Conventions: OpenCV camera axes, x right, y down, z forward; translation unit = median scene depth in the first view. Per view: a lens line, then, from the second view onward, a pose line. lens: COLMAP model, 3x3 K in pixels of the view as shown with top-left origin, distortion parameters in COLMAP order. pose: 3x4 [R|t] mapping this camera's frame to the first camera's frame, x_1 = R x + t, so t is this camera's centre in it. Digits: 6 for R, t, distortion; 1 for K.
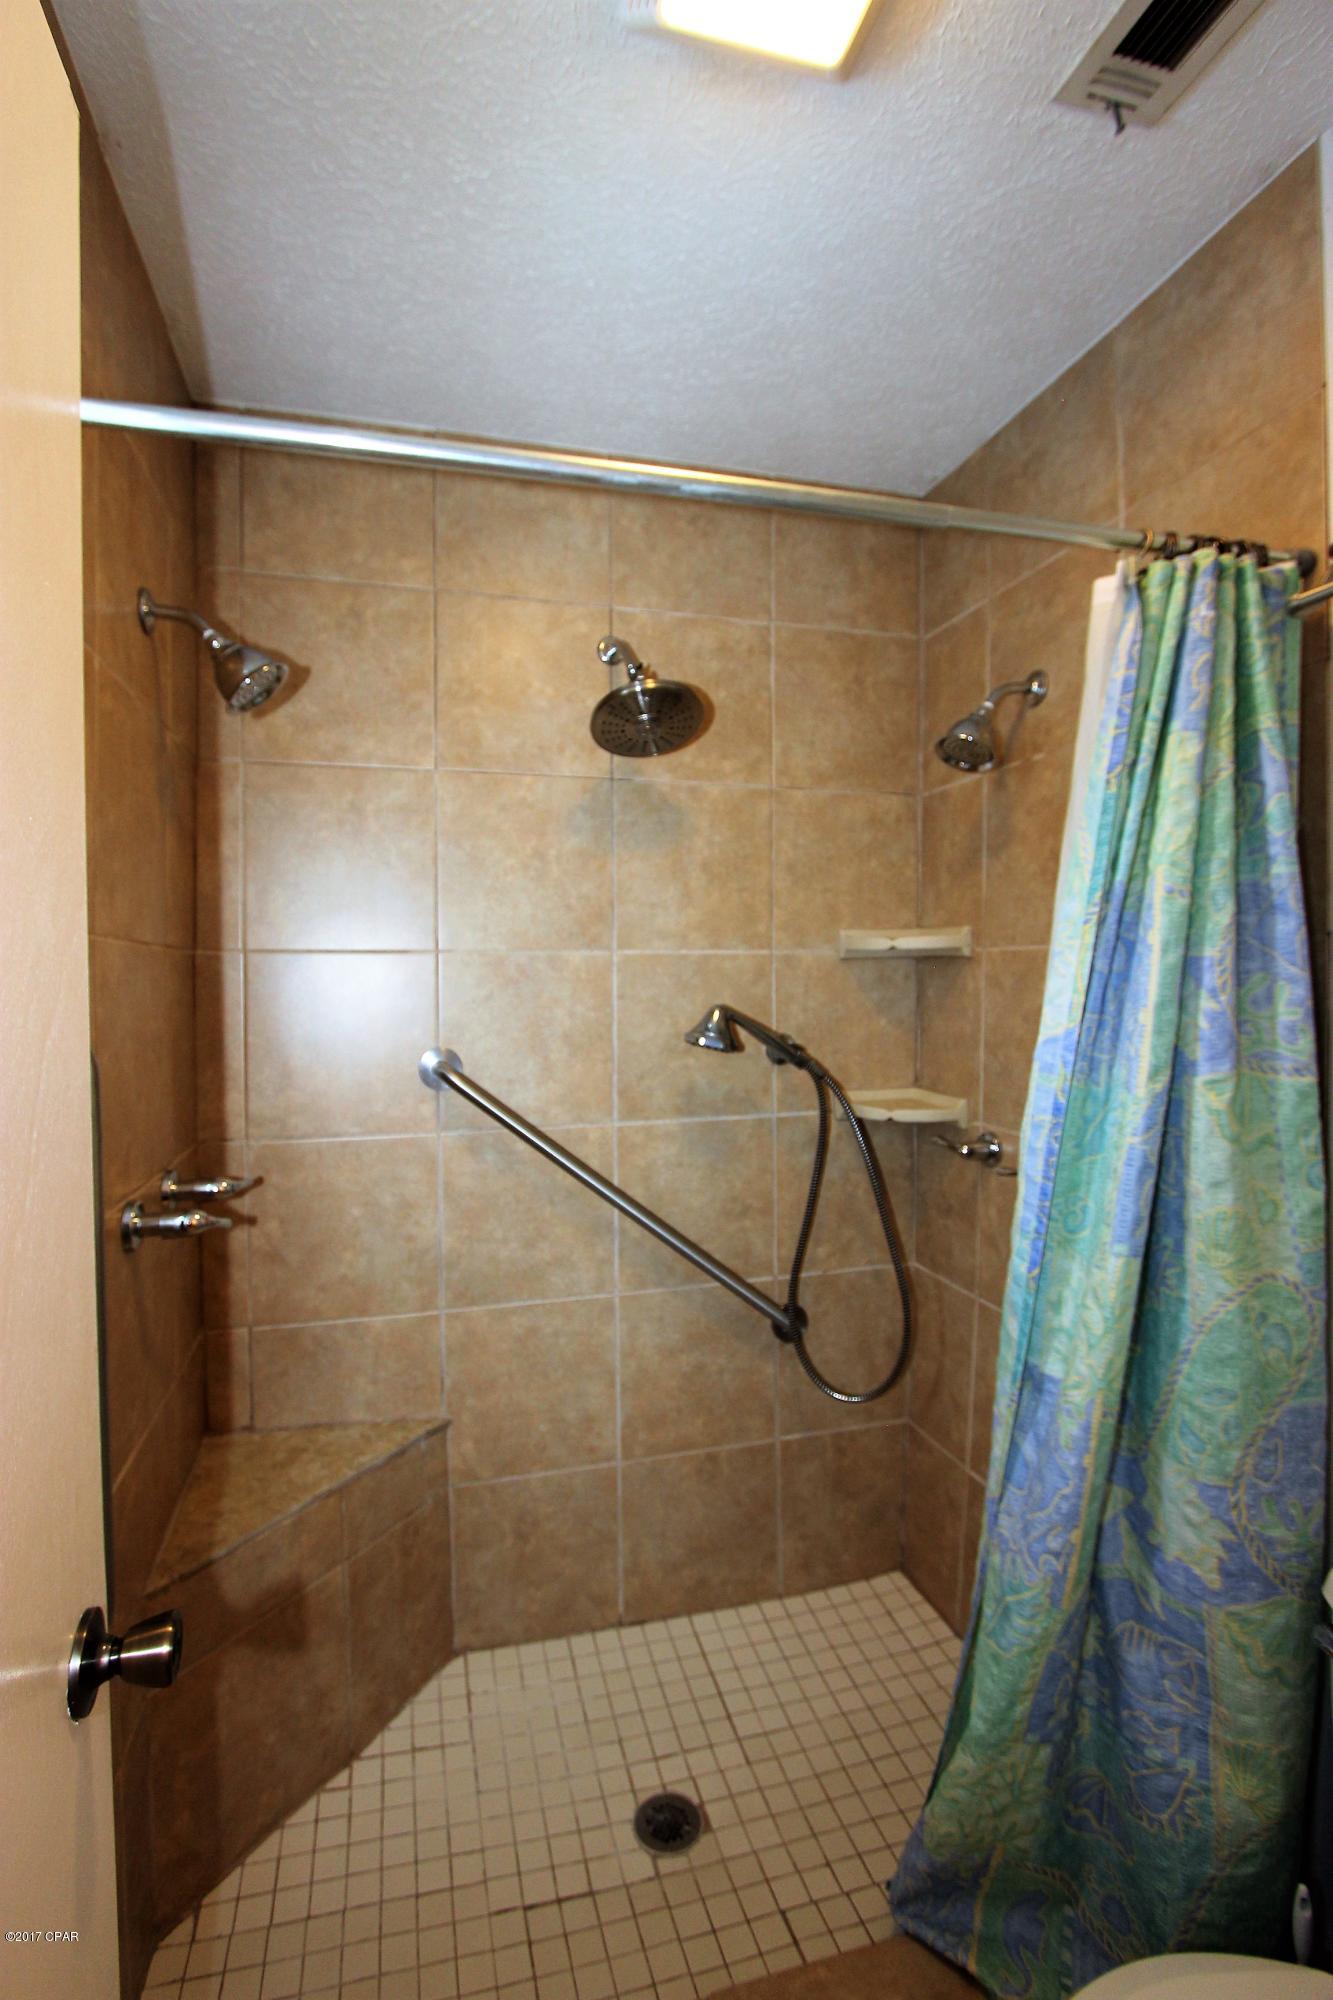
lens RADIAL K [[925.2, 0, 641.2], [0, 925.2, 1000.6], [0, 0, 1]] dist [-0.018588, -0.000921]
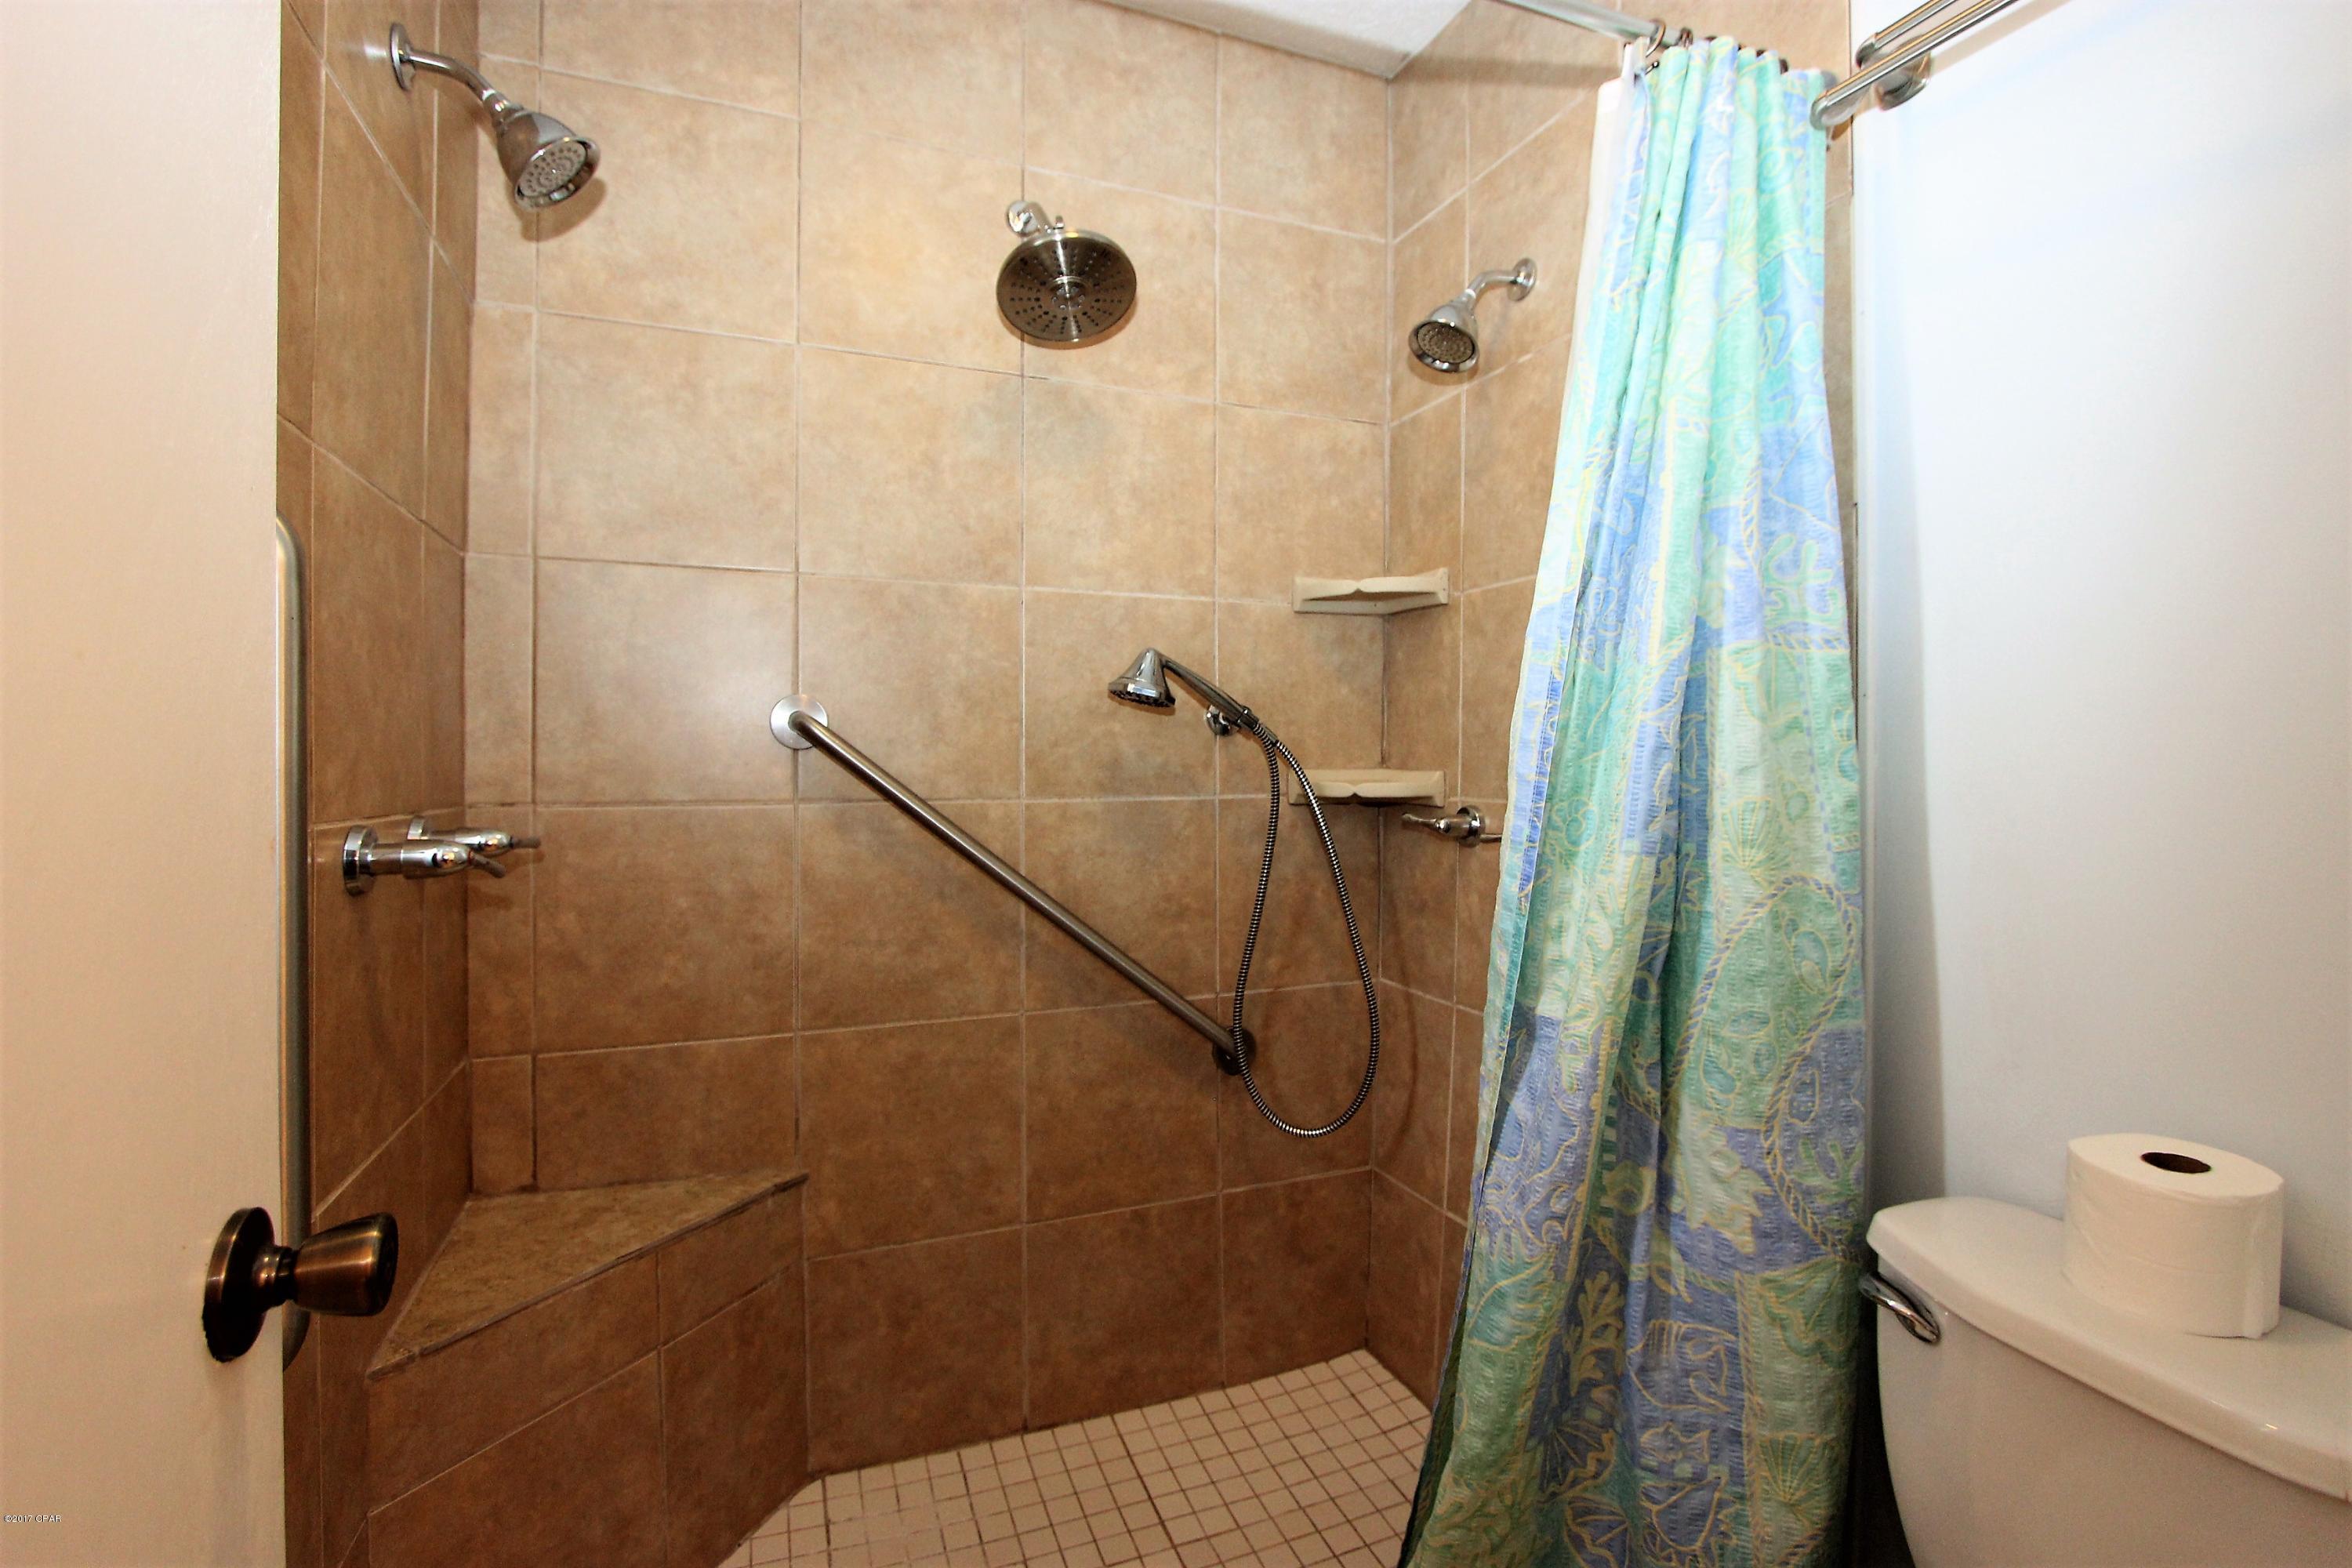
lens RADIAL K [[1088.1, 0, 1192.1], [0, 1088.1, 762.3], [0, 0, 1]] dist [-0.018588, -0.000921]
pose [[0.991554, 0.006937, 0.129507, -0.004504], [-0.004502, 0.999808, -0.019084, 0.121764], [-0.129615, 0.018339, 0.991395, 0.042154]]
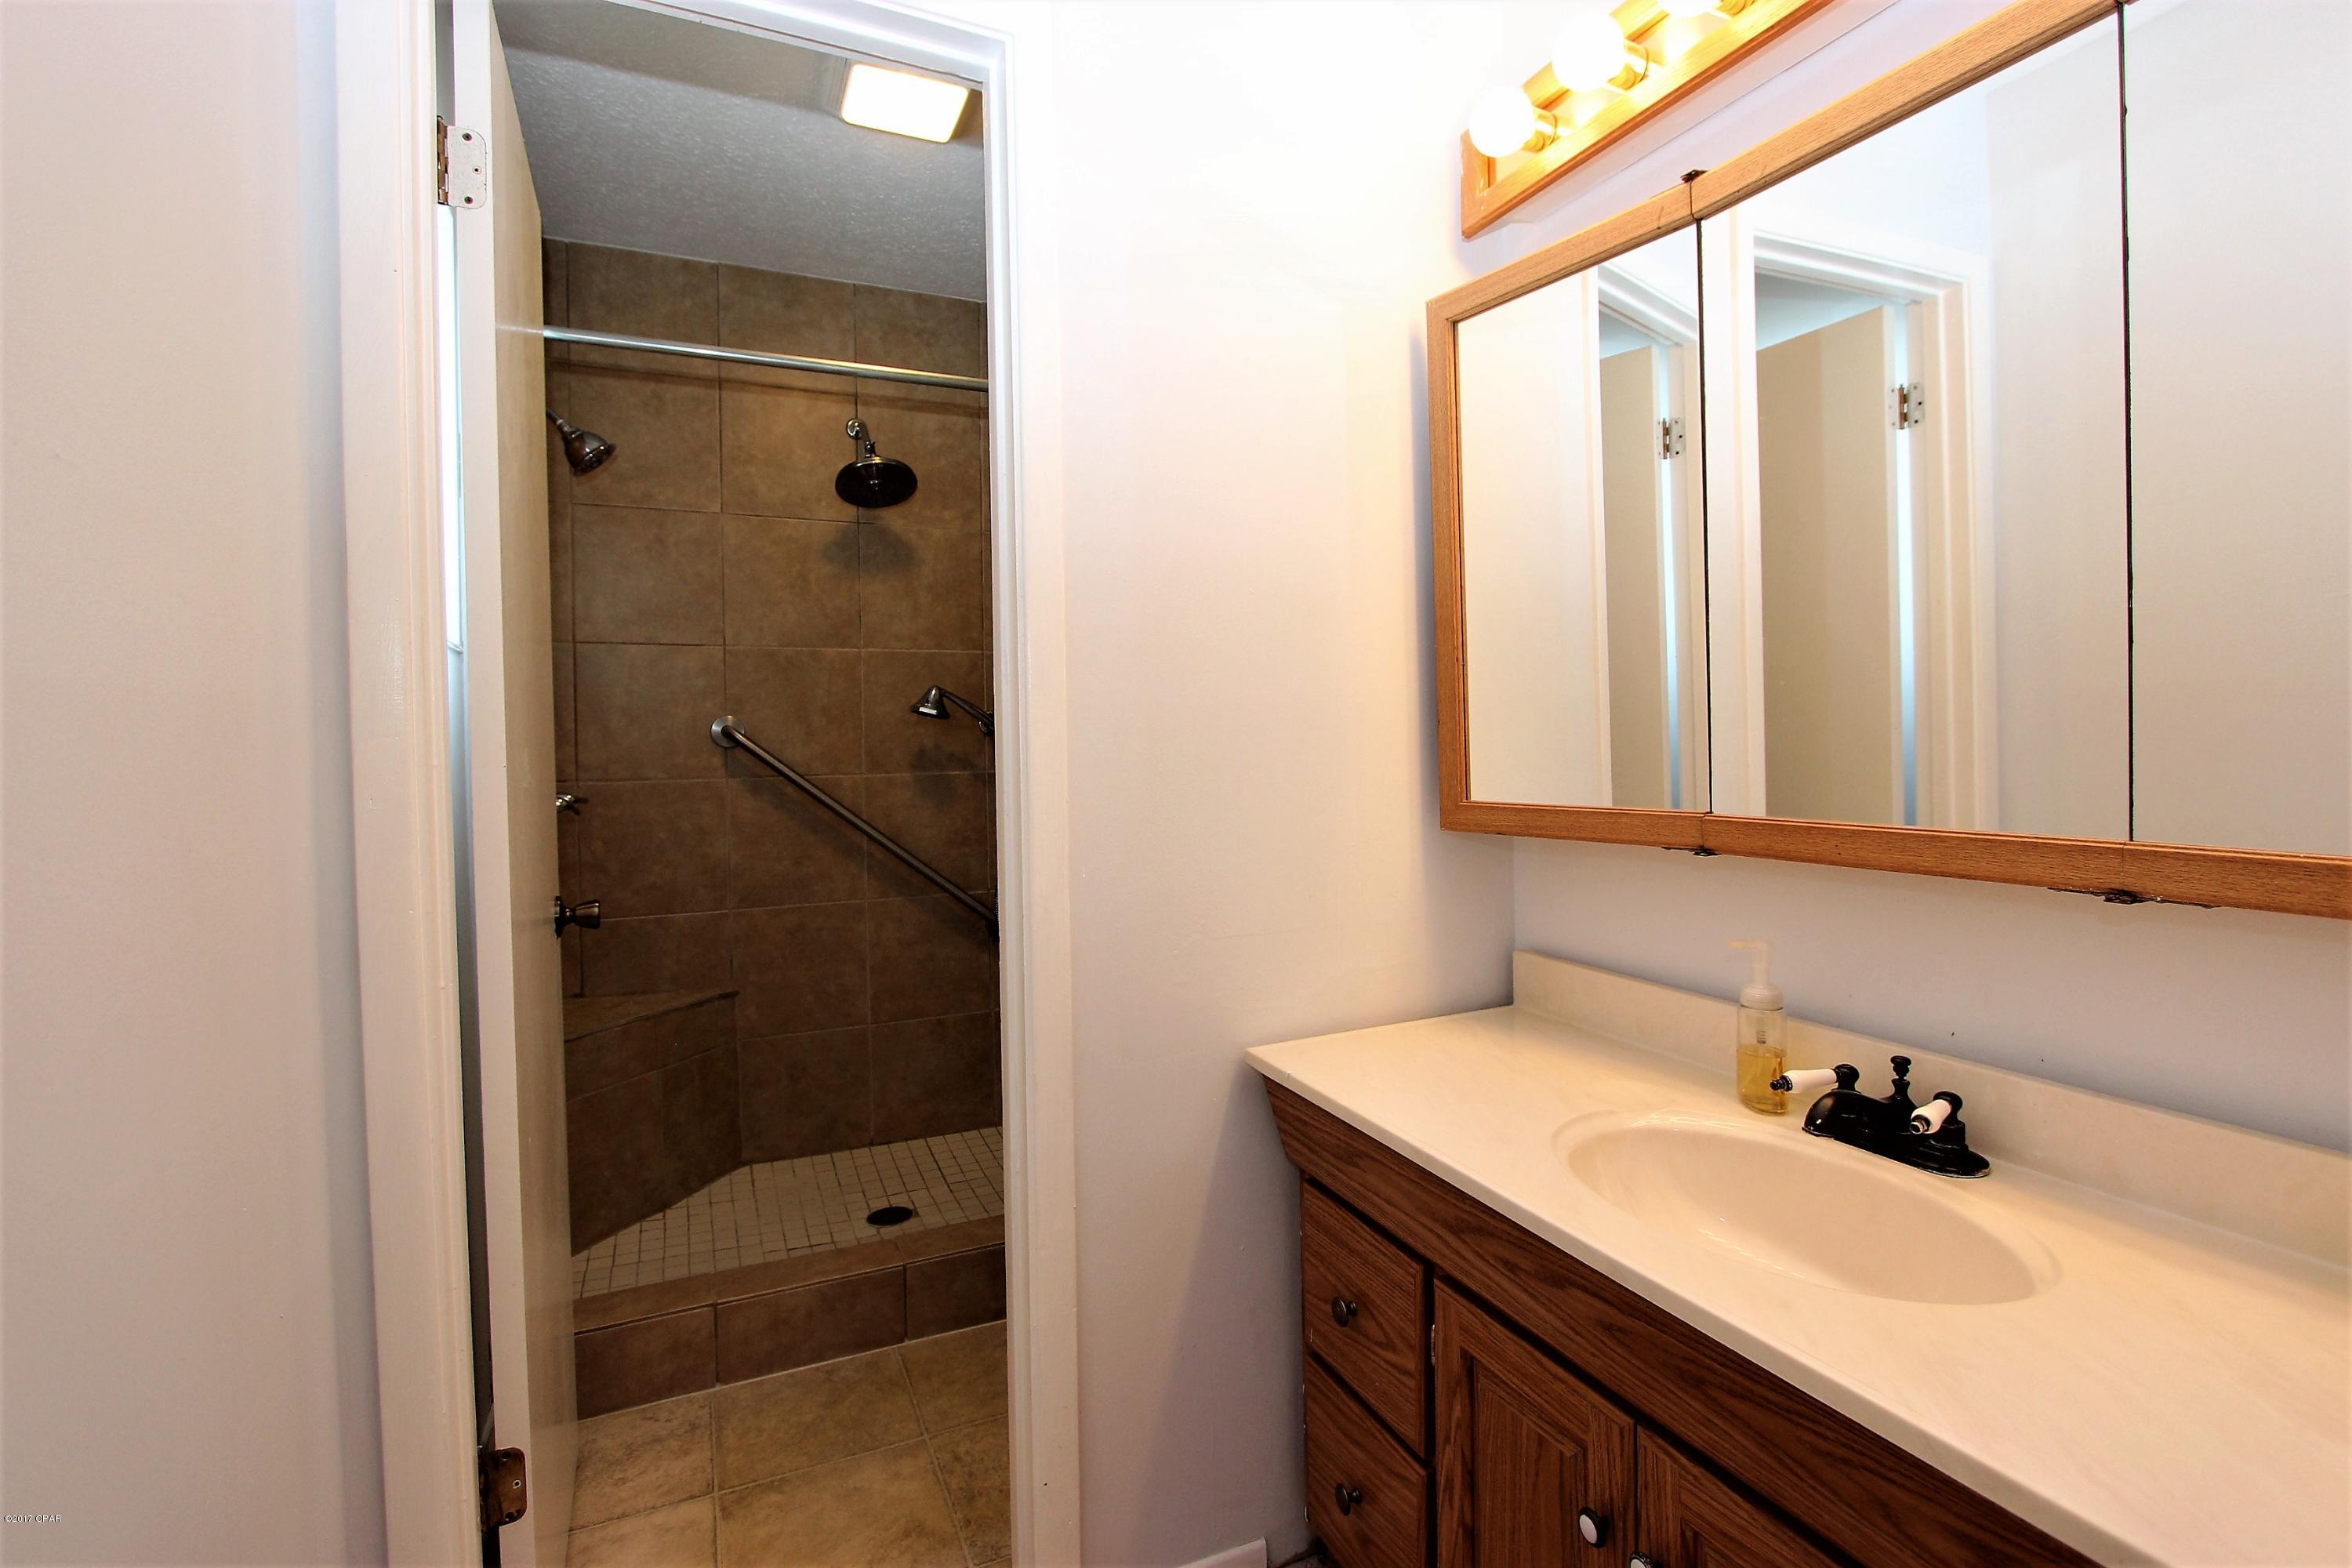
lens RADIAL K [[1088.1, 0, 1192.1], [0, 1088.1, 762.3], [0, 0, 1]] dist [-0.018588, -0.000921]
pose [[0.982986, -0.011216, 0.183339, 0.160681], [0.011709, 0.999930, -0.001609, 0.127098], [-0.183309, 0.003729, 0.983048, -0.687053]]
